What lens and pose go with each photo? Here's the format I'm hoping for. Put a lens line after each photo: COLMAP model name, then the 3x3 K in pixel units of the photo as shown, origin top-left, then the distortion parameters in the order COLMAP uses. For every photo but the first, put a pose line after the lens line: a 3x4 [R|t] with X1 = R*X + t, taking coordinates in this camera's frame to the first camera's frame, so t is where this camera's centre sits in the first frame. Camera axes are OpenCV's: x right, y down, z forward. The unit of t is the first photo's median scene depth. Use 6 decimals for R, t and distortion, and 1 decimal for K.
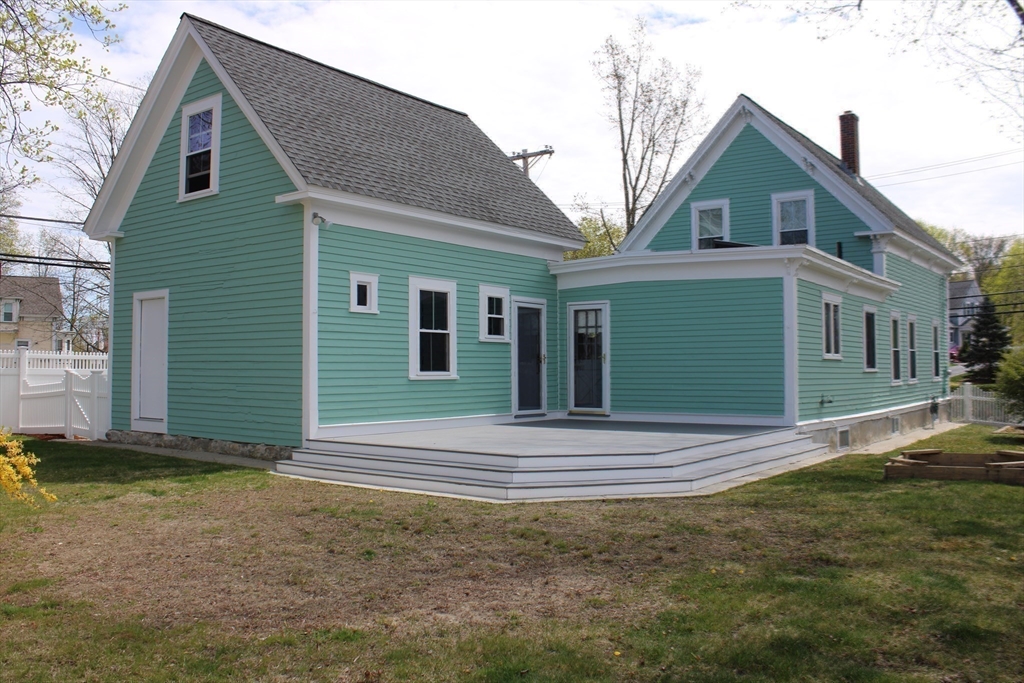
lens RADIAL K [[868.9, 0, 512.0], [0, 868.9, 341.5], [0, 0, 1]] dist [-0.159149, 0.132753]
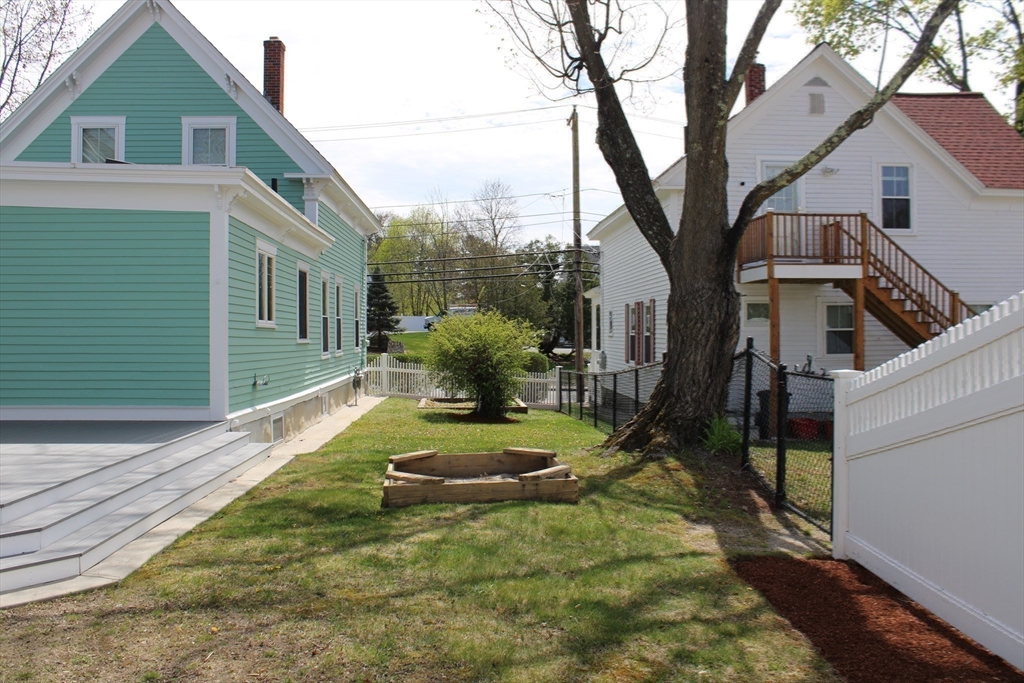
lens RADIAL K [[868.9, 0, 512.0], [0, 868.9, 341.5], [0, 0, 1]] dist [-0.159149, 0.132753]
pose [[0.766990, -0.002750, 0.641653, 0.040643], [-0.022000, 0.999290, 0.030580, 0.003956], [-0.641282, -0.037571, 0.766385, 0.217373]]
